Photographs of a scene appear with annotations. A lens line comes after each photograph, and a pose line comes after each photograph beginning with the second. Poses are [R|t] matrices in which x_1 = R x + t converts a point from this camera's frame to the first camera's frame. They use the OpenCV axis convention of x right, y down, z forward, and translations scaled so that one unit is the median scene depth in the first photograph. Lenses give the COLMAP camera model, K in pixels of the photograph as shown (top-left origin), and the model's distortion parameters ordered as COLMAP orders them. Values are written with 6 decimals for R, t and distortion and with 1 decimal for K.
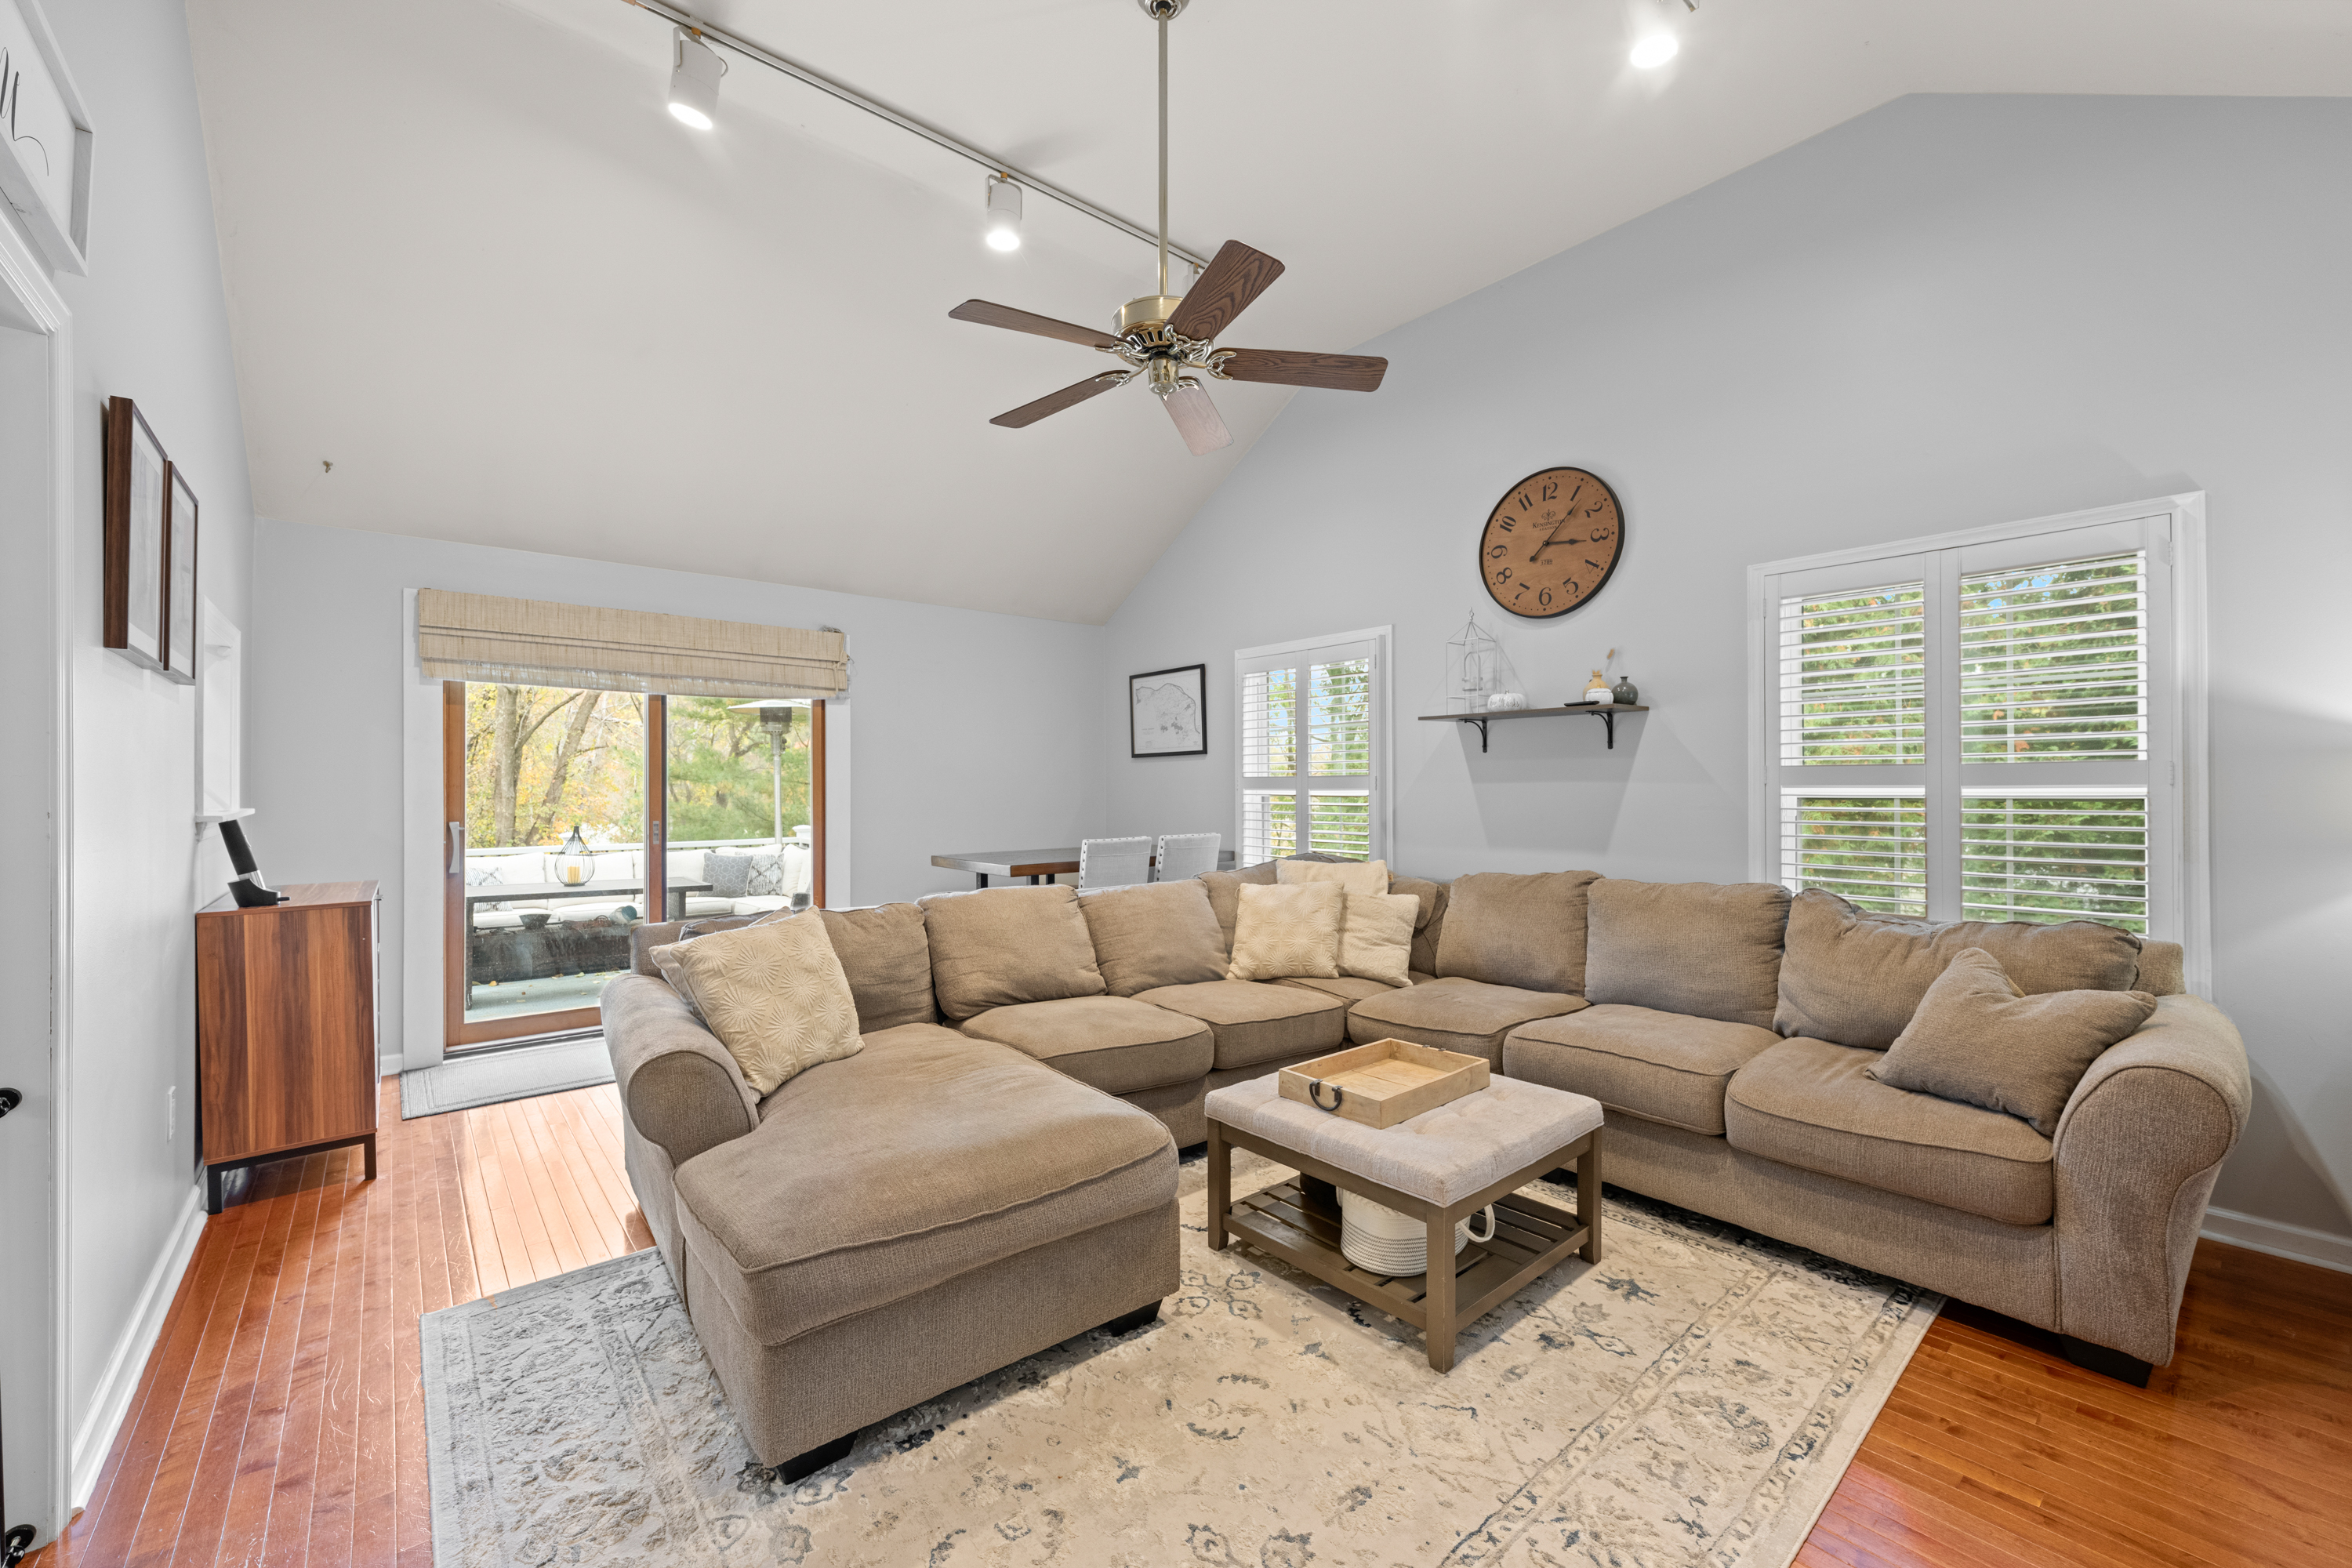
lens RADIAL K [[930.6, 0, 1181.1], [0, 930.6, 791.5], [0, 0, 1]] dist [-0.000641, 0.000568]
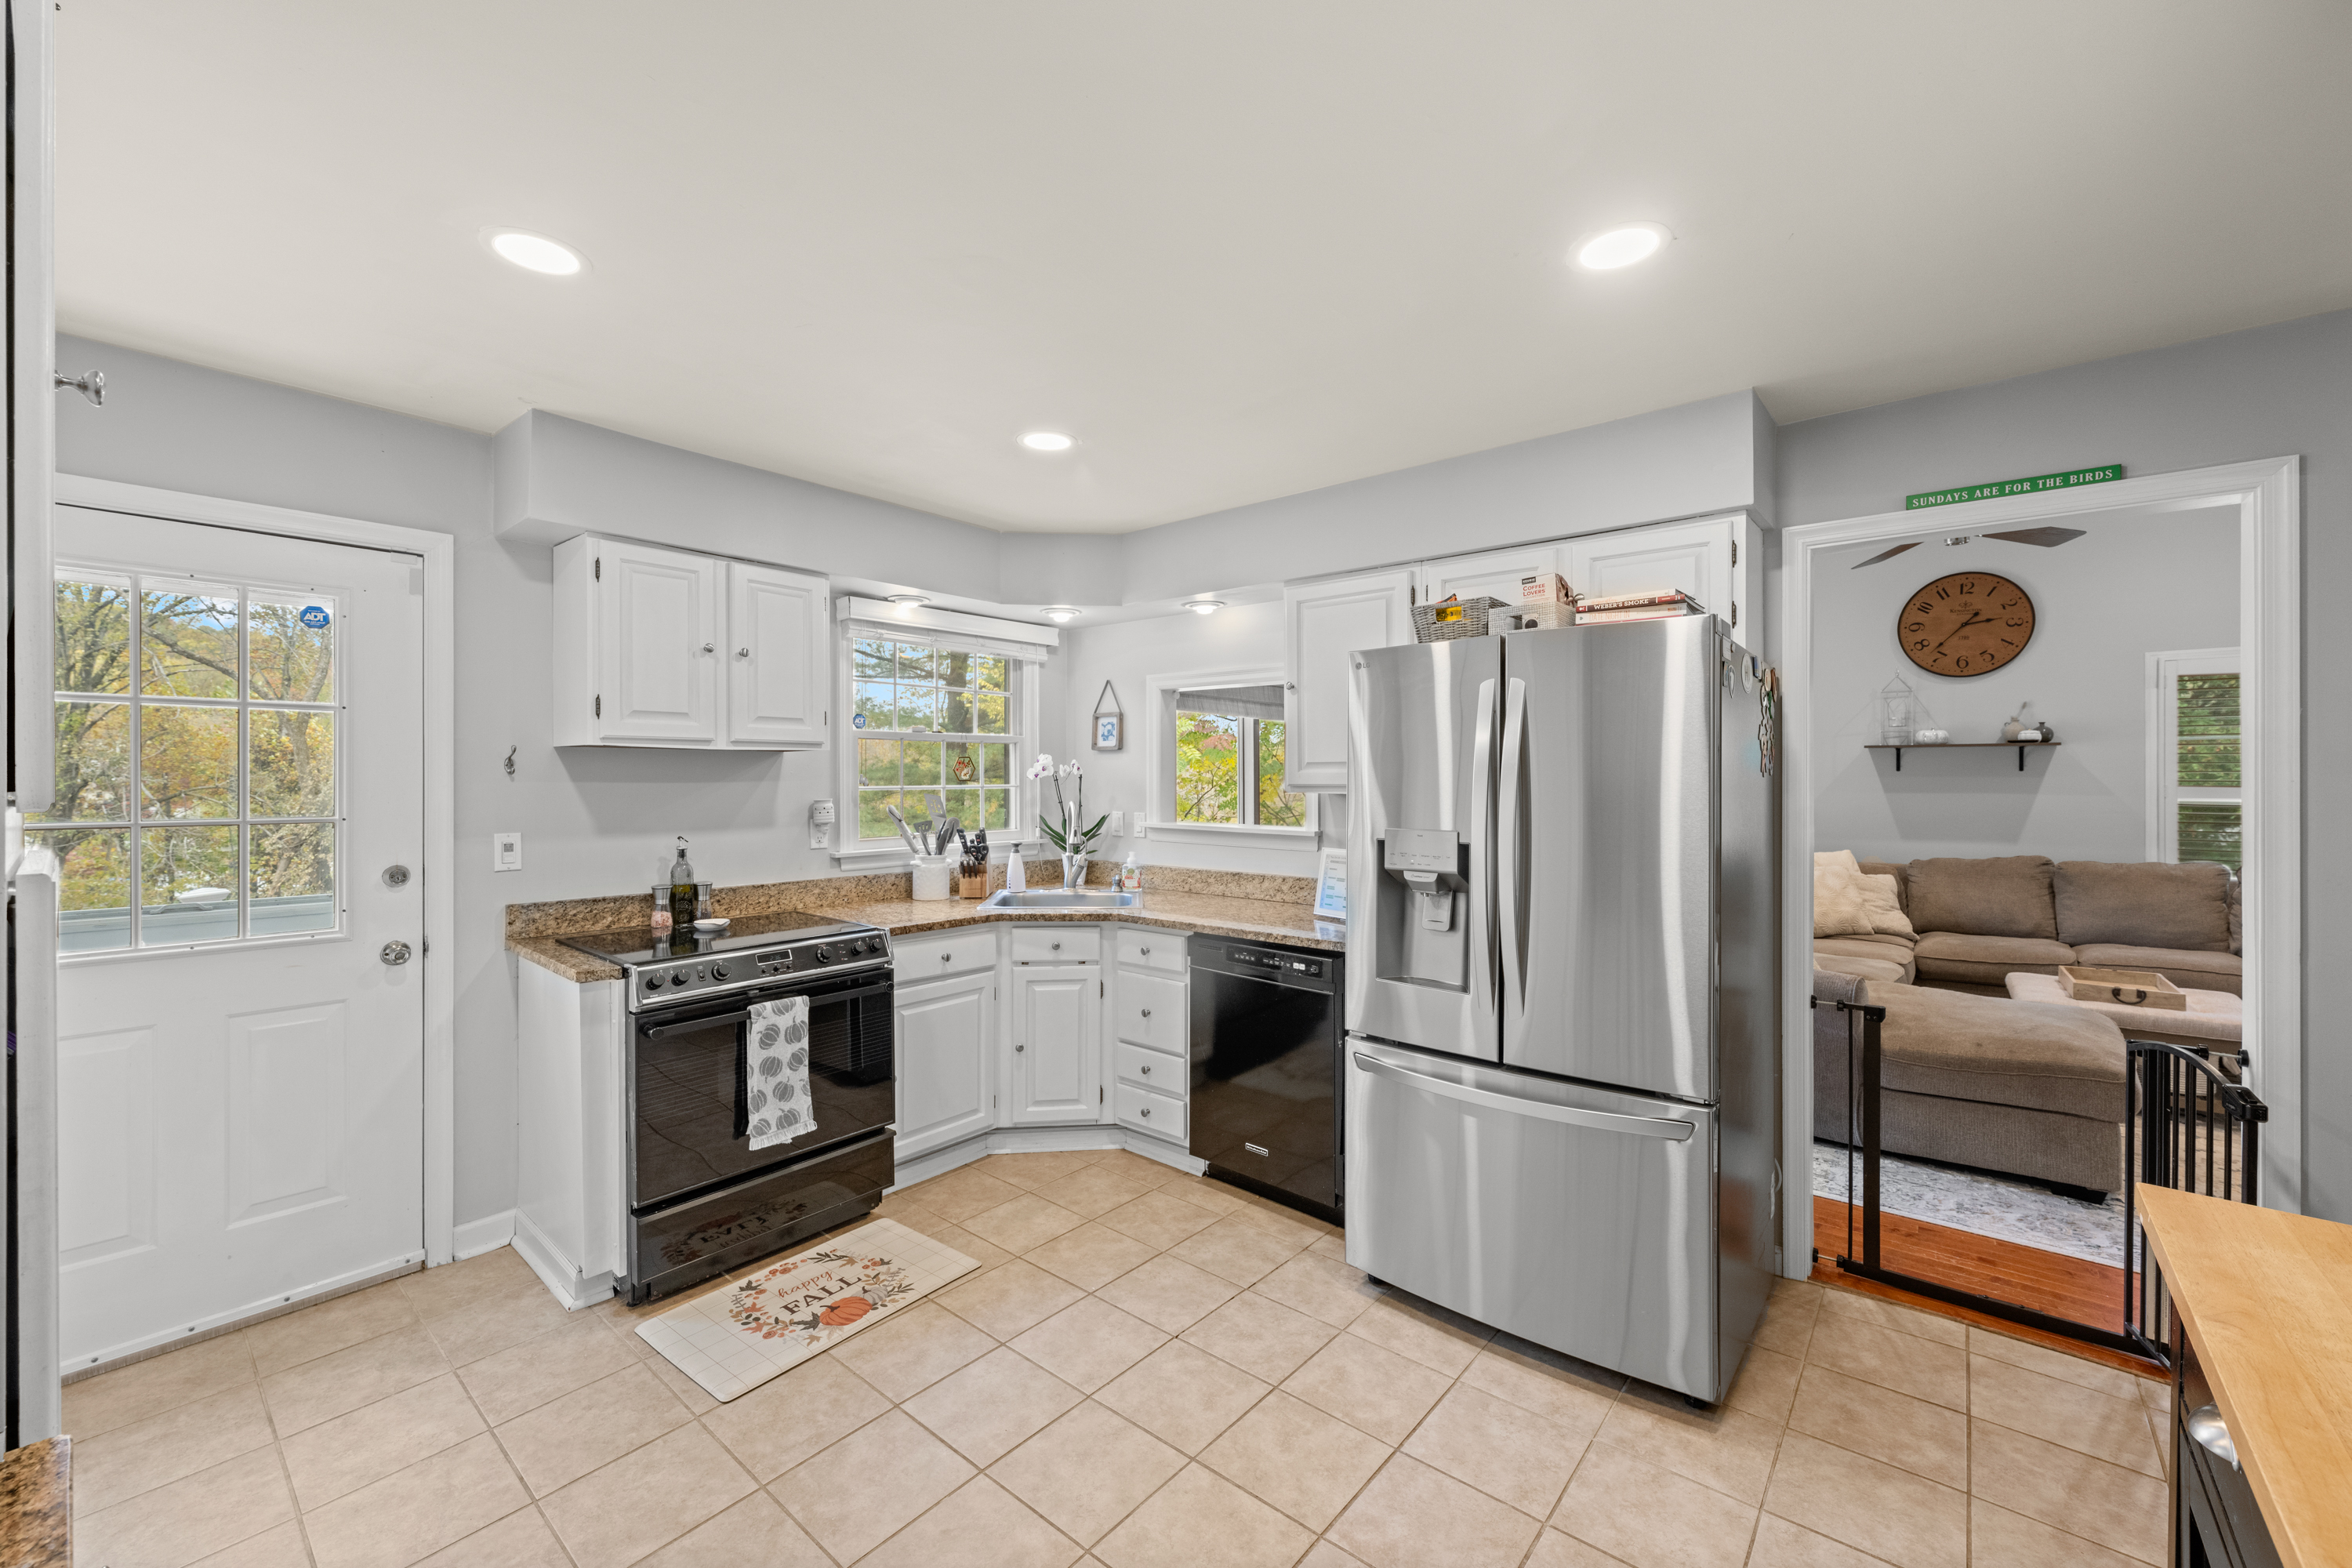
lens RADIAL K [[930.6, 0, 1172.1], [0, 930.6, 783.2], [0, 0, 1]] dist [-0.000641, 0.000568]
pose [[0.985485, -0.000826, 0.169760, -1.050123], [-0.000043, 0.999987, 0.005113, -0.033485], [-0.169762, -0.005046, 0.985472, -0.193675]]
